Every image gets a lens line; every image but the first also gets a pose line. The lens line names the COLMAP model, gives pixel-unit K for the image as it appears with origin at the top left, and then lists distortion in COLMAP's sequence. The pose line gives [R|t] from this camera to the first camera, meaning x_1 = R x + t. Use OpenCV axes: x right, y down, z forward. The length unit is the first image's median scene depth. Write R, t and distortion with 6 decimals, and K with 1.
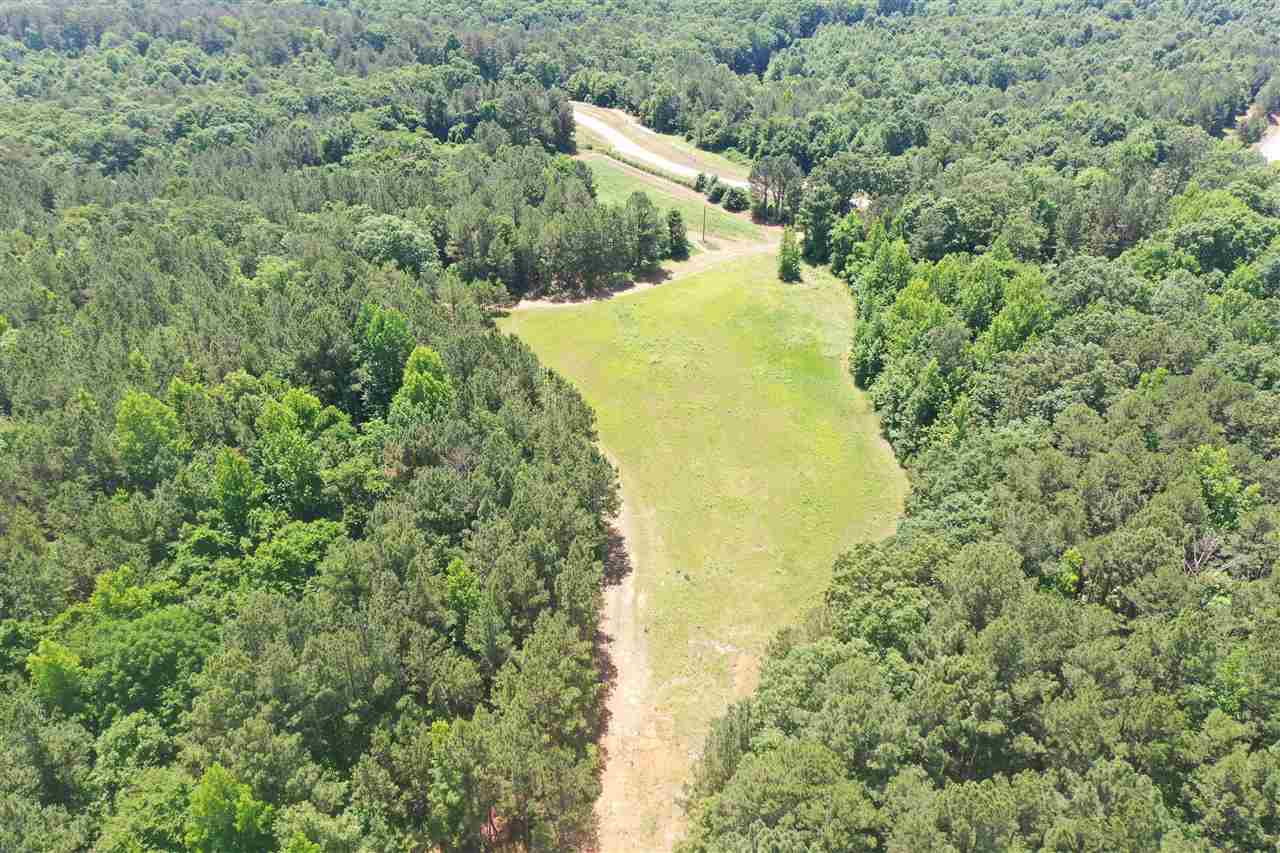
lens RADIAL K [[1007.9, 0, 639.9], [0, 1007.9, 429.5], [0, 0, 1]] dist [-0.013271, -0.008641]
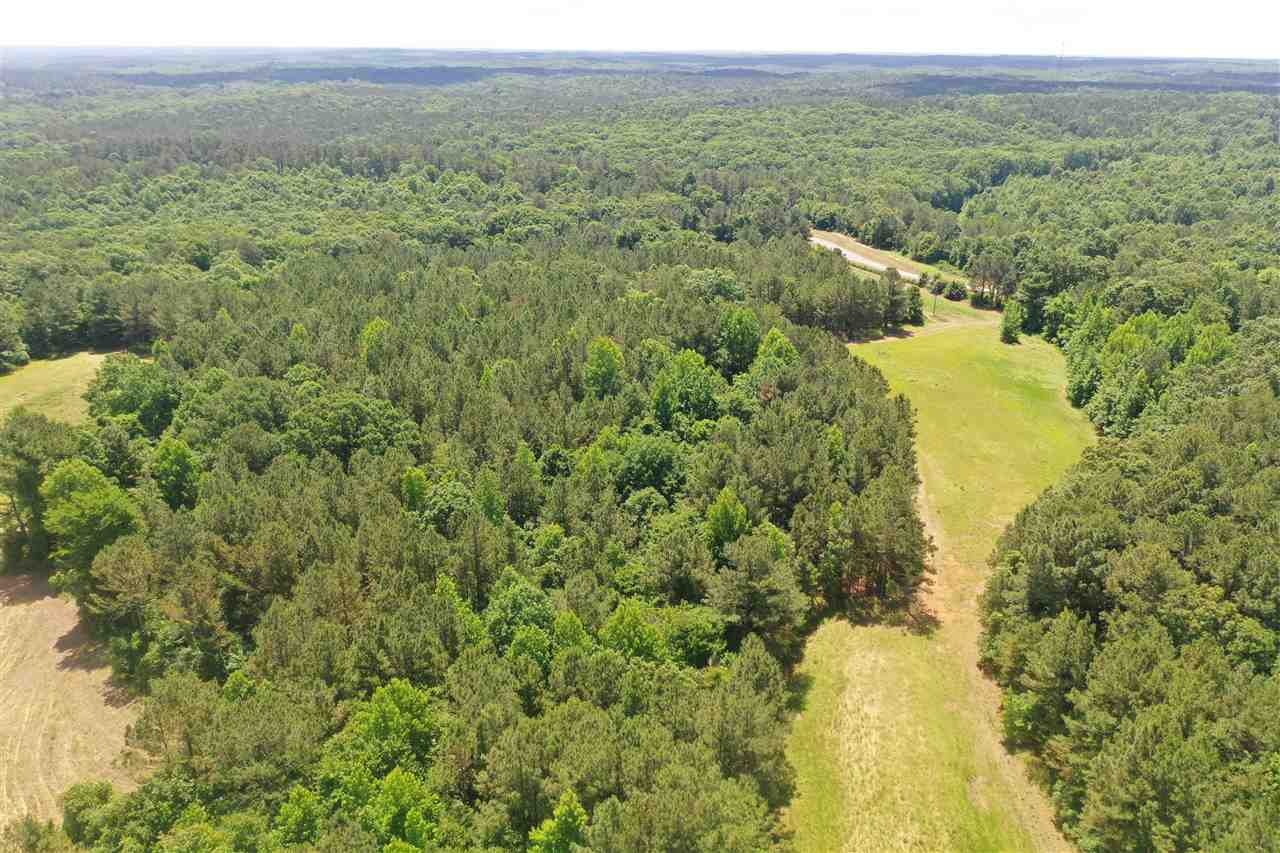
lens RADIAL K [[1007.9, 0, 642.0], [0, 1007.9, 430.0], [0, 0, 1]] dist [-0.013271, -0.008641]
pose [[0.987156, 0.060015, -0.148059, -0.075933], [-0.081138, 0.986675, -0.141028, 0.118276], [0.137622, 0.151230, 0.978872, -0.180594]]
